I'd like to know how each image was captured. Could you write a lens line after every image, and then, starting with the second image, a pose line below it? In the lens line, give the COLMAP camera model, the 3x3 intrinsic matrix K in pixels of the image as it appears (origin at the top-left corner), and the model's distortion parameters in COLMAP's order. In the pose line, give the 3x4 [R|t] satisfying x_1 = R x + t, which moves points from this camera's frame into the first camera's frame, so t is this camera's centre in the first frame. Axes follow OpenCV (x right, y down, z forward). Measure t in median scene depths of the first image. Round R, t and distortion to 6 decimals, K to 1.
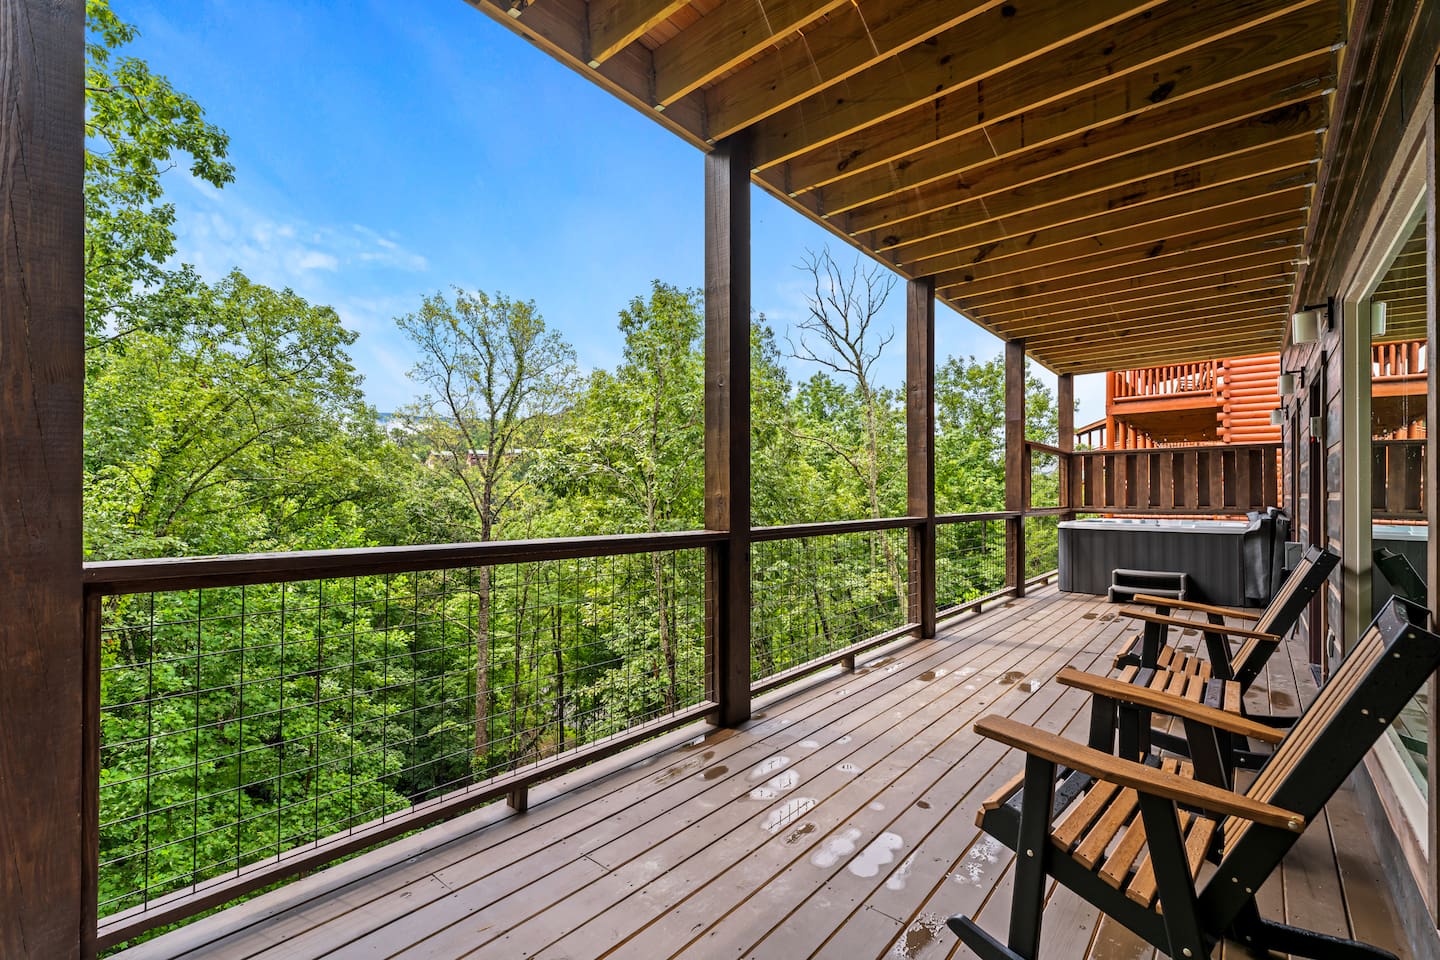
lens RADIAL K [[608.8, 0, 722.2], [0, 608.8, 488.7], [0, 0, 1]] dist [0.002303, 0.000495]
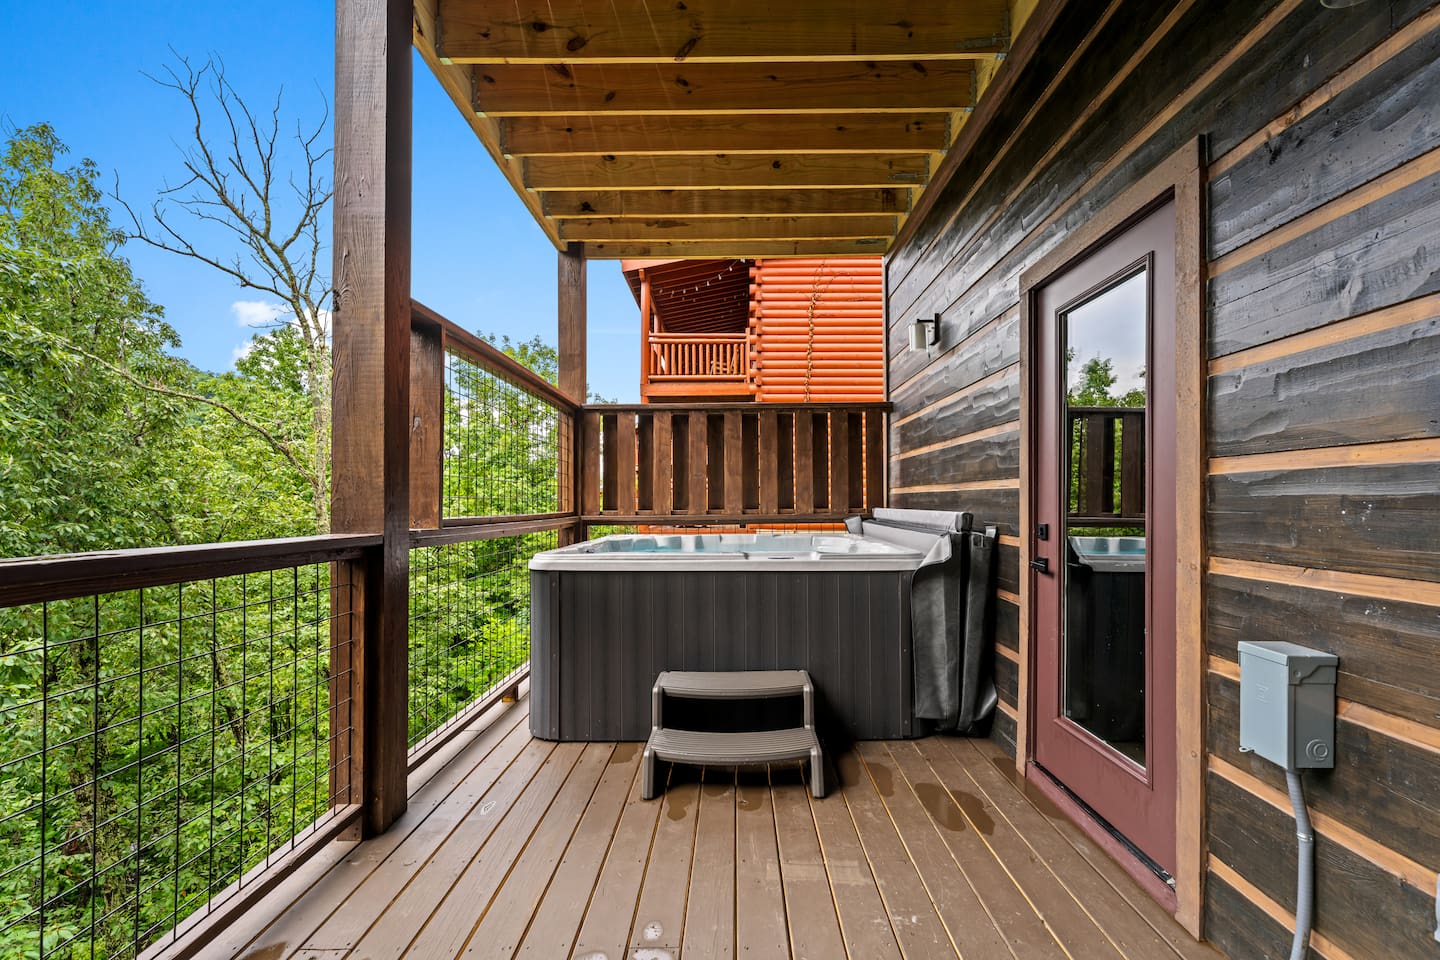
lens RADIAL K [[637.0, 0, 734.3], [0, 637.0, 493.8], [0, 0, 1]] dist [0.002840, -0.000337]
pose [[0.759876, 0.005176, 0.650048, 0.339142], [-0.002683, 0.999985, -0.004826, 0.016815], [-0.650063, 0.001923, 0.759878, 0.536334]]
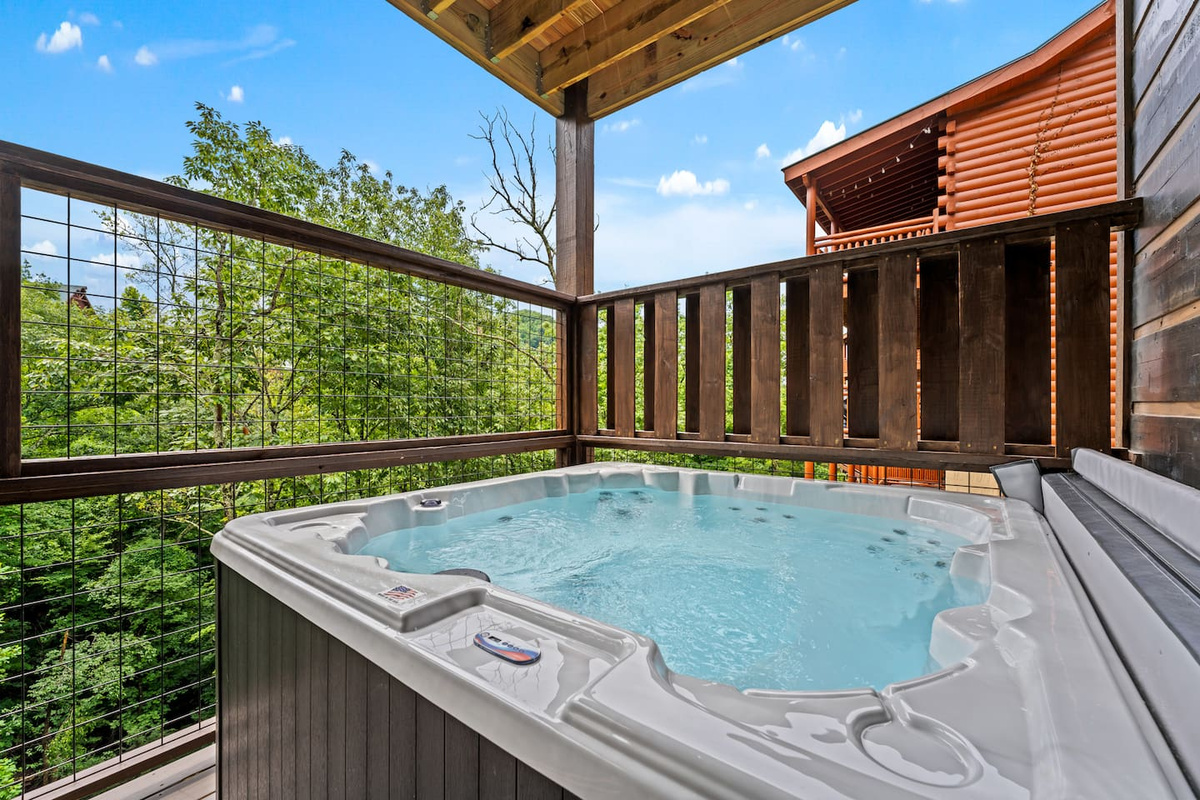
lens RADIAL K [[487.2, 0, 597.7], [0, 487.2, 403.1], [0, 0, 1]] dist [0.000901, -0.000442]
pose [[0.998322, 0.002873, 0.057843, 0.587318], [-0.003399, 0.999954, 0.009001, 0.008414], [-0.057814, -0.009183, 0.998285, 0.696008]]
